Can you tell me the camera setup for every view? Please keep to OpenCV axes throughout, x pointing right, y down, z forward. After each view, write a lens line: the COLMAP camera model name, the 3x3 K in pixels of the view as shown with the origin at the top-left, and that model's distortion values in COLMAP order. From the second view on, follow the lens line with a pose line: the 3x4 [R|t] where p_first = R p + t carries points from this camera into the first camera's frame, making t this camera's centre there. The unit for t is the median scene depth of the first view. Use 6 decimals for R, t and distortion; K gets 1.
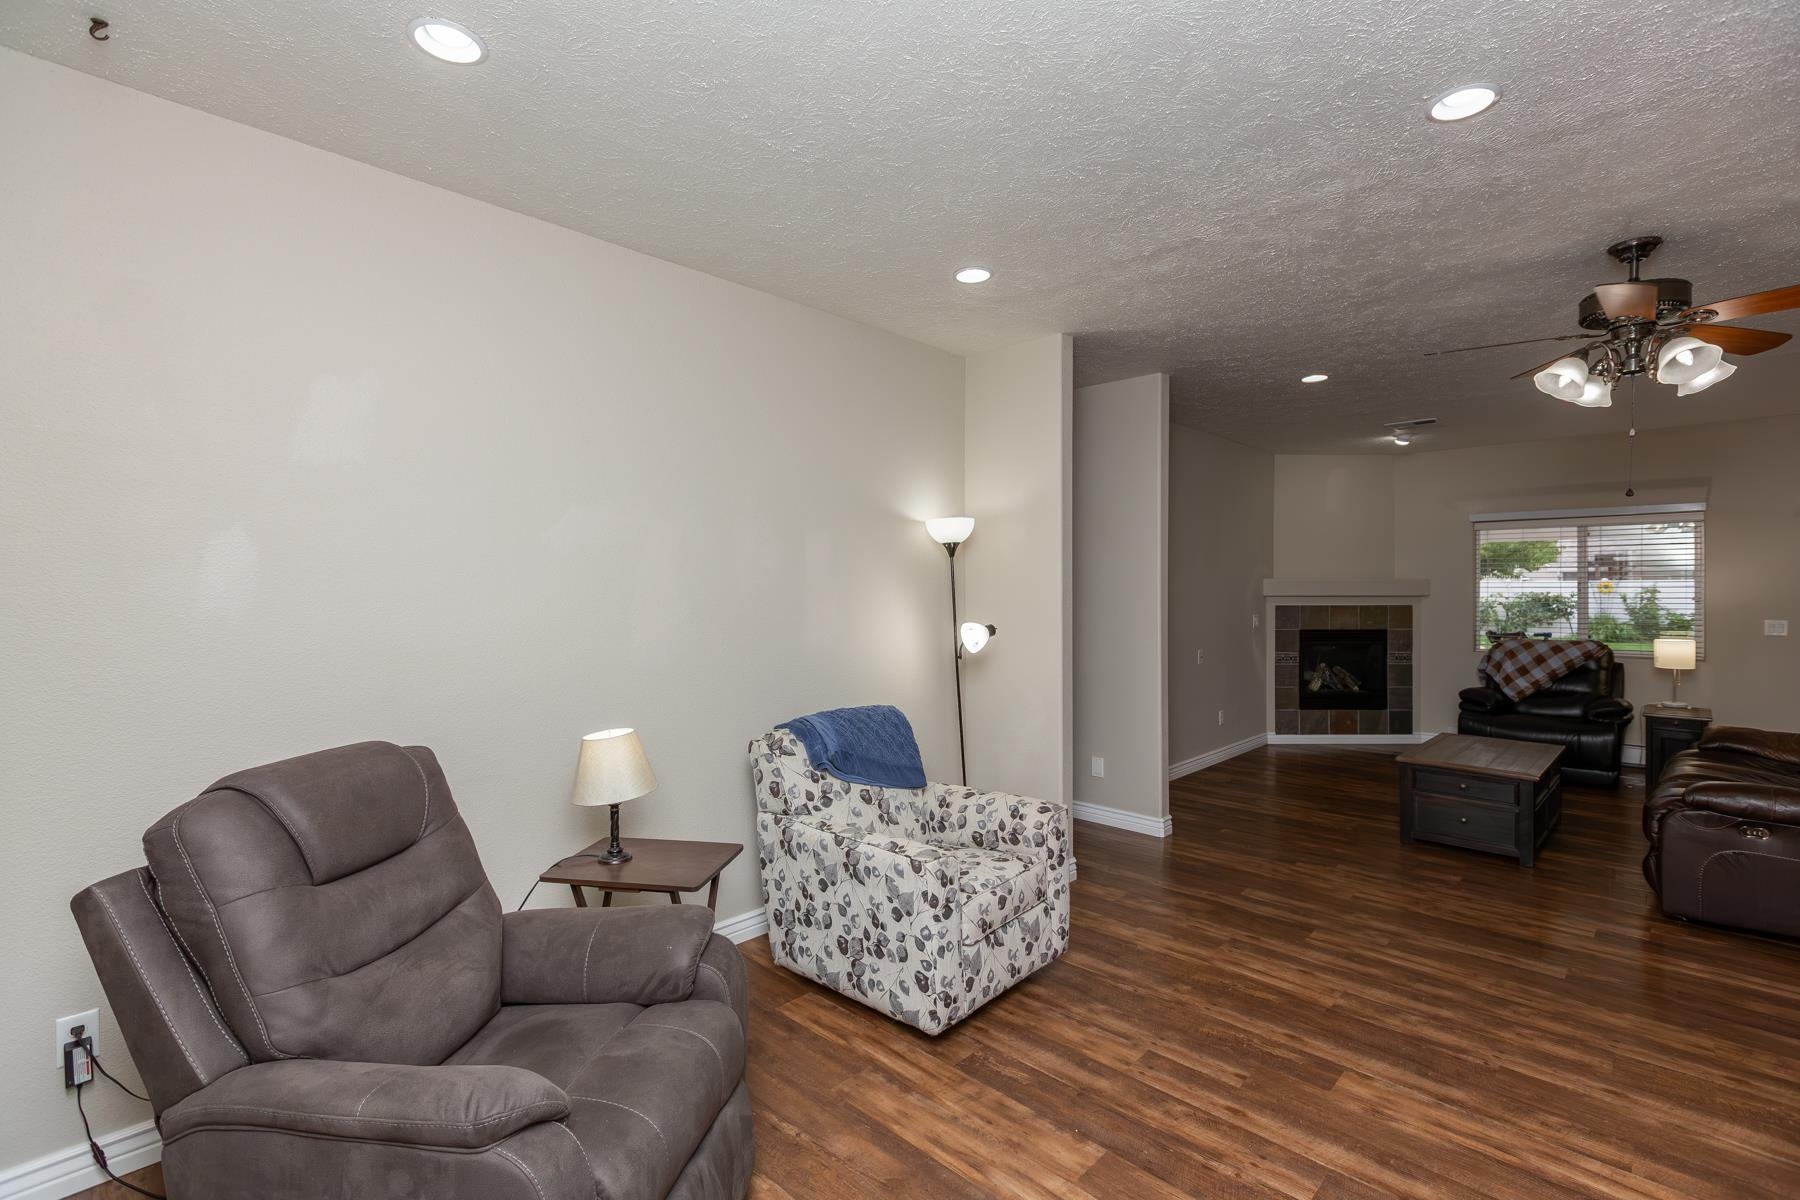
lens RADIAL K [[806.6, 0, 904.9], [0, 806.6, 593.6], [0, 0, 1]] dist [0.007468, -0.003285]
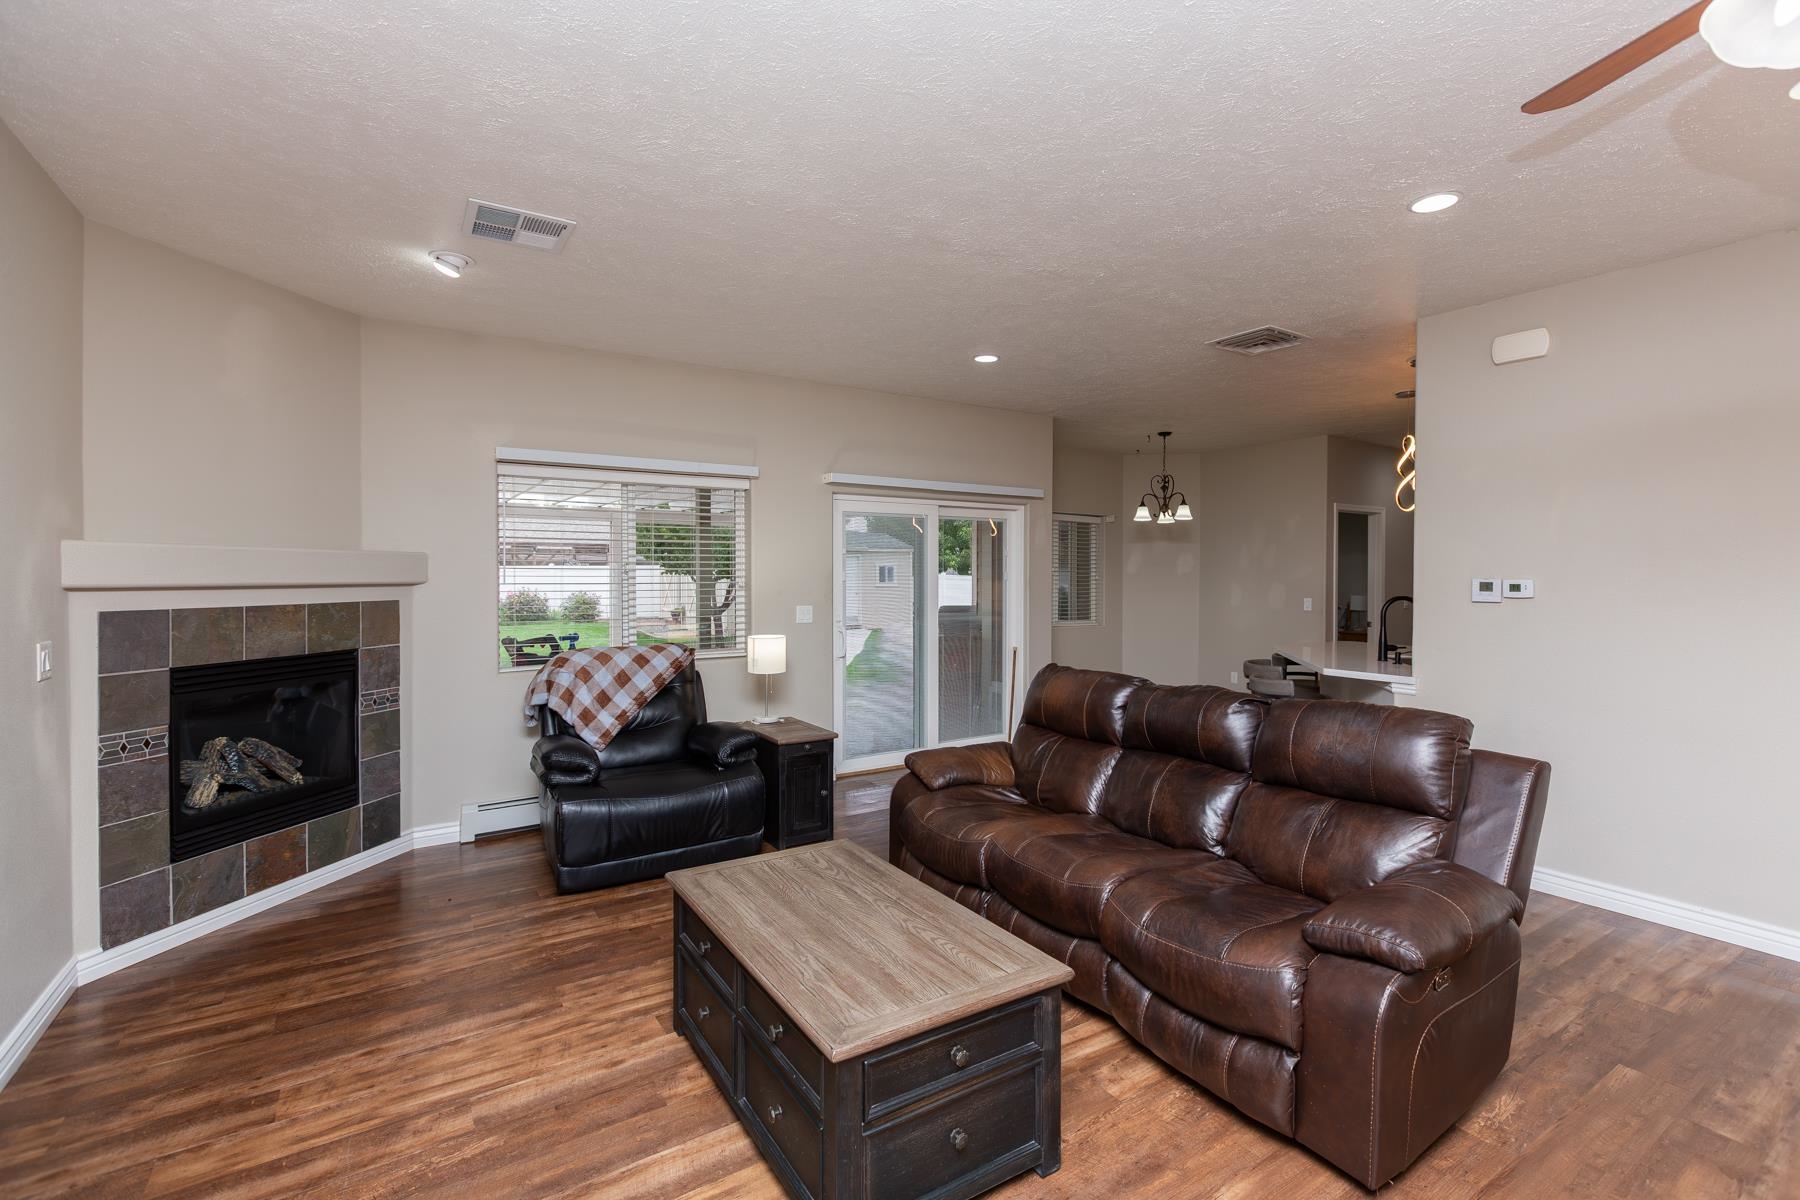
lens RADIAL K [[806.6, 0, 906.2], [0, 806.6, 584.5], [0, 0, 1]] dist [0.007468, -0.003285]
pose [[0.224793, -0.009074, 0.974364, 0.430448], [0.009297, 0.999931, 0.007168, 0.006793], [-0.974362, 0.007447, 0.224862, 1.346342]]
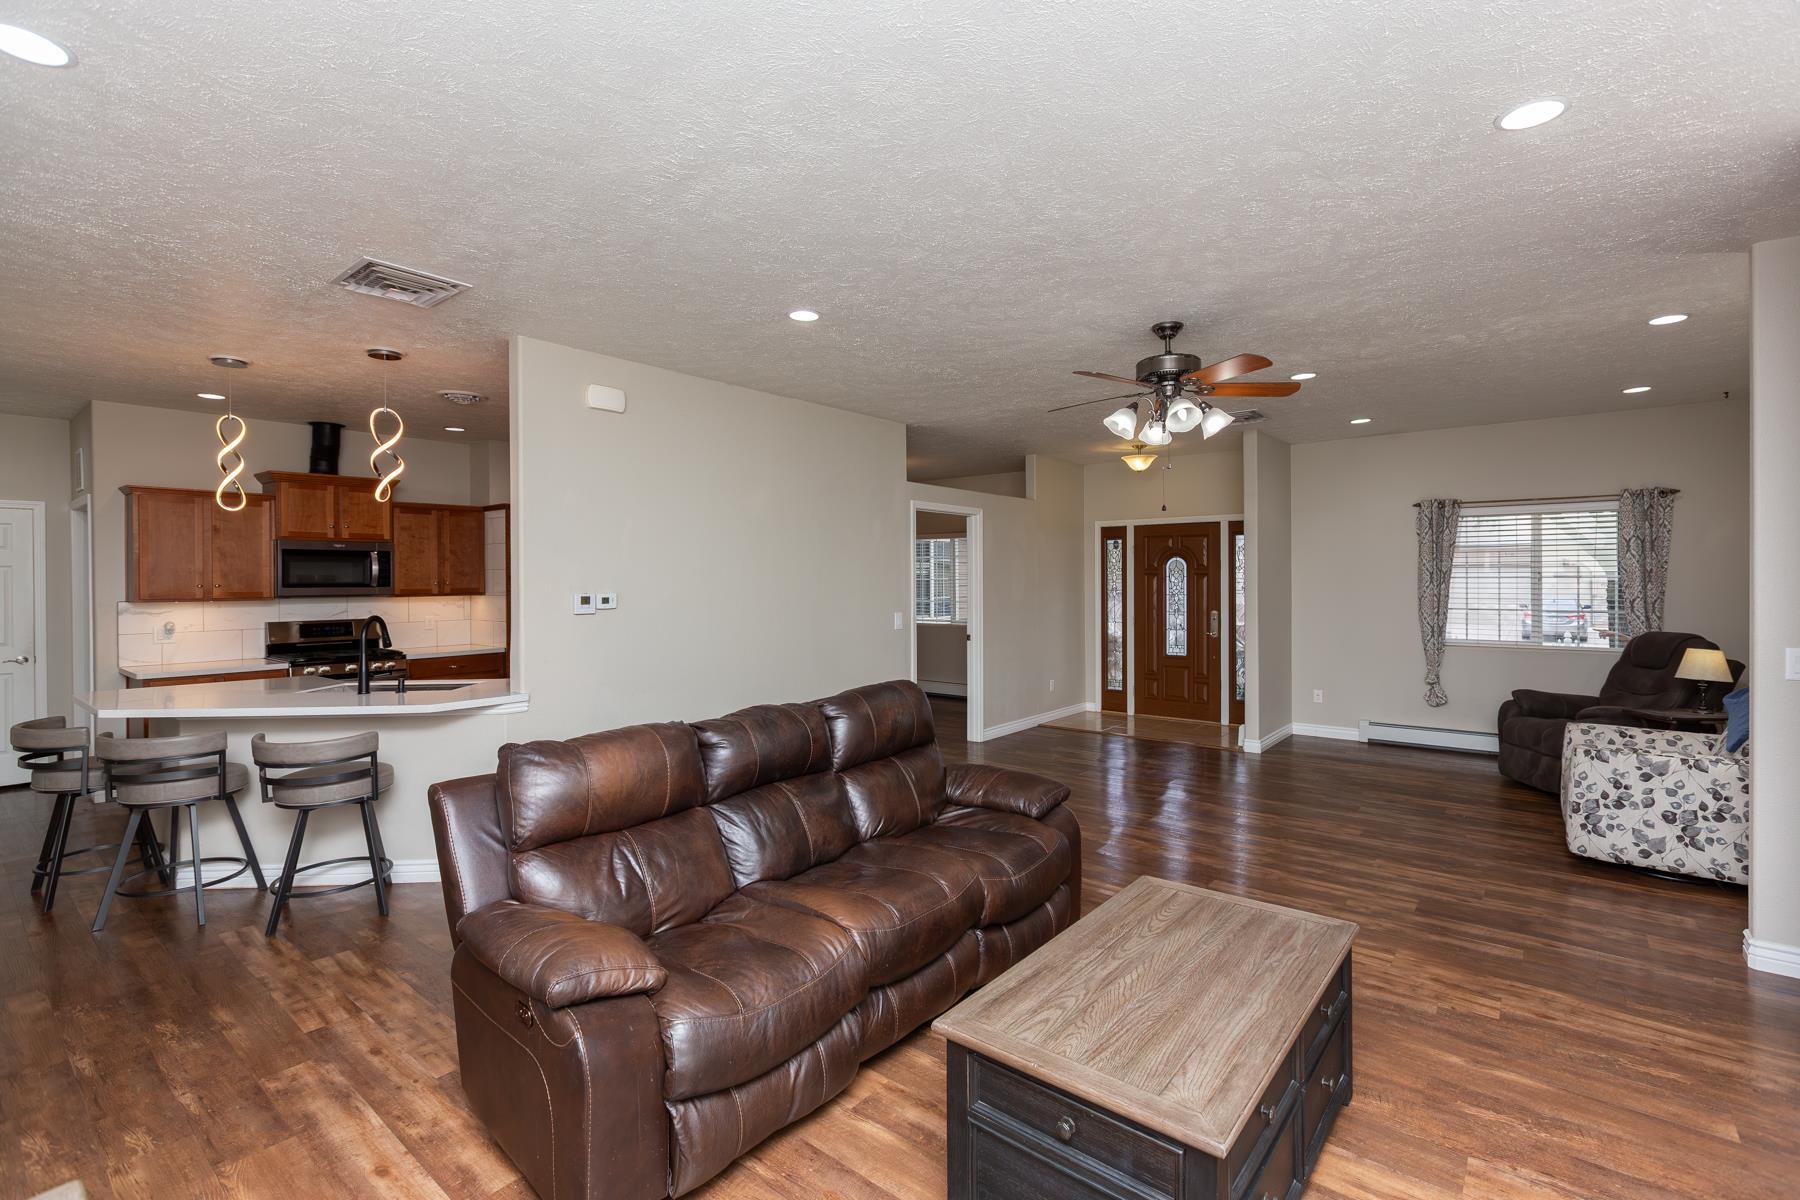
lens RADIAL K [[806.6, 0, 925.4], [0, 806.6, 570.3], [0, 0, 1]] dist [0.007468, -0.003285]
pose [[-0.994471, 0.003730, -0.104944, 1.388388], [0.004077, 0.999987, -0.003096, -0.017924], [0.104931, -0.003507, -0.994473, 2.207117]]
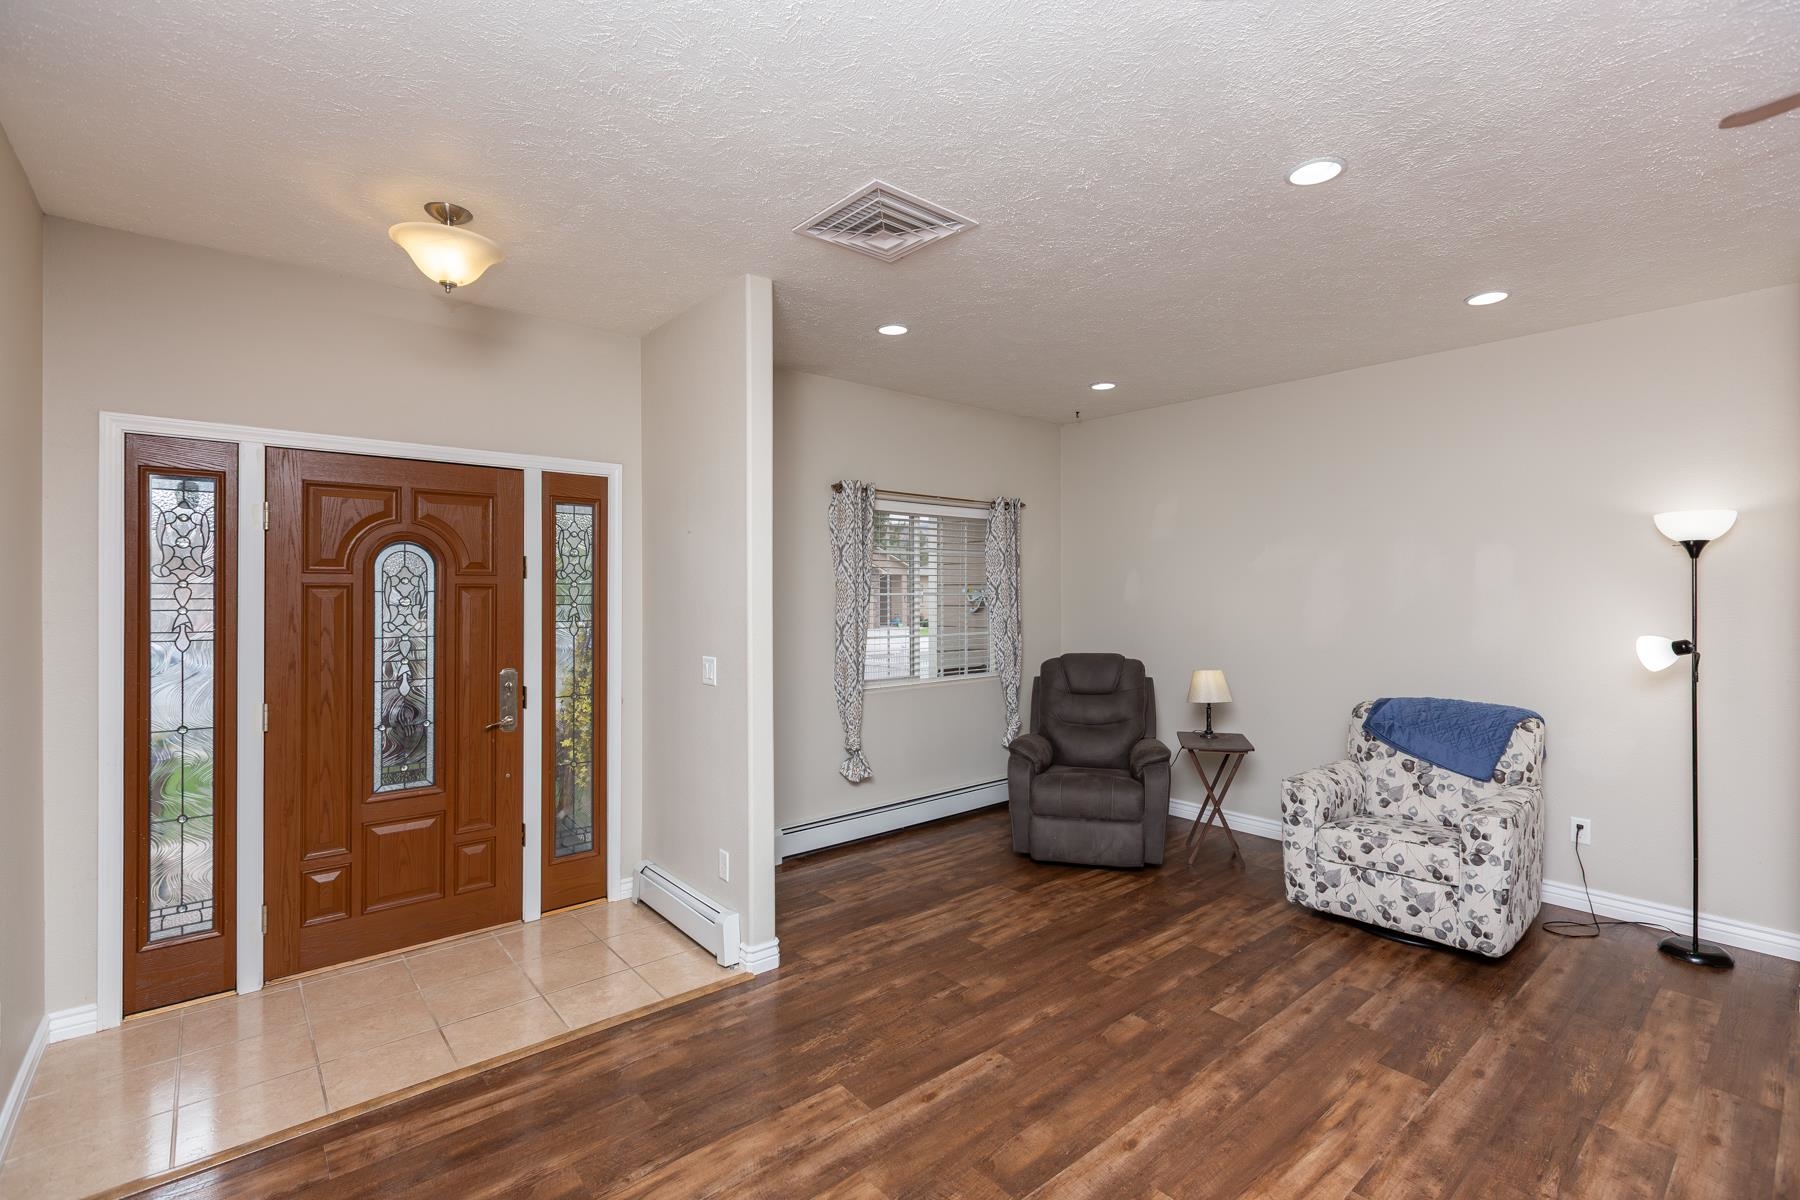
lens RADIAL K [[806.6, 0, 894.8], [0, 806.6, 593.3], [0, 0, 1]] dist [0.007468, -0.003285]
pose [[-0.097765, 0.003572, -0.995203, 1.275475], [-0.006989, 0.999966, 0.004275, -0.009232], [0.995185, 0.007373, -0.097736, 0.353334]]
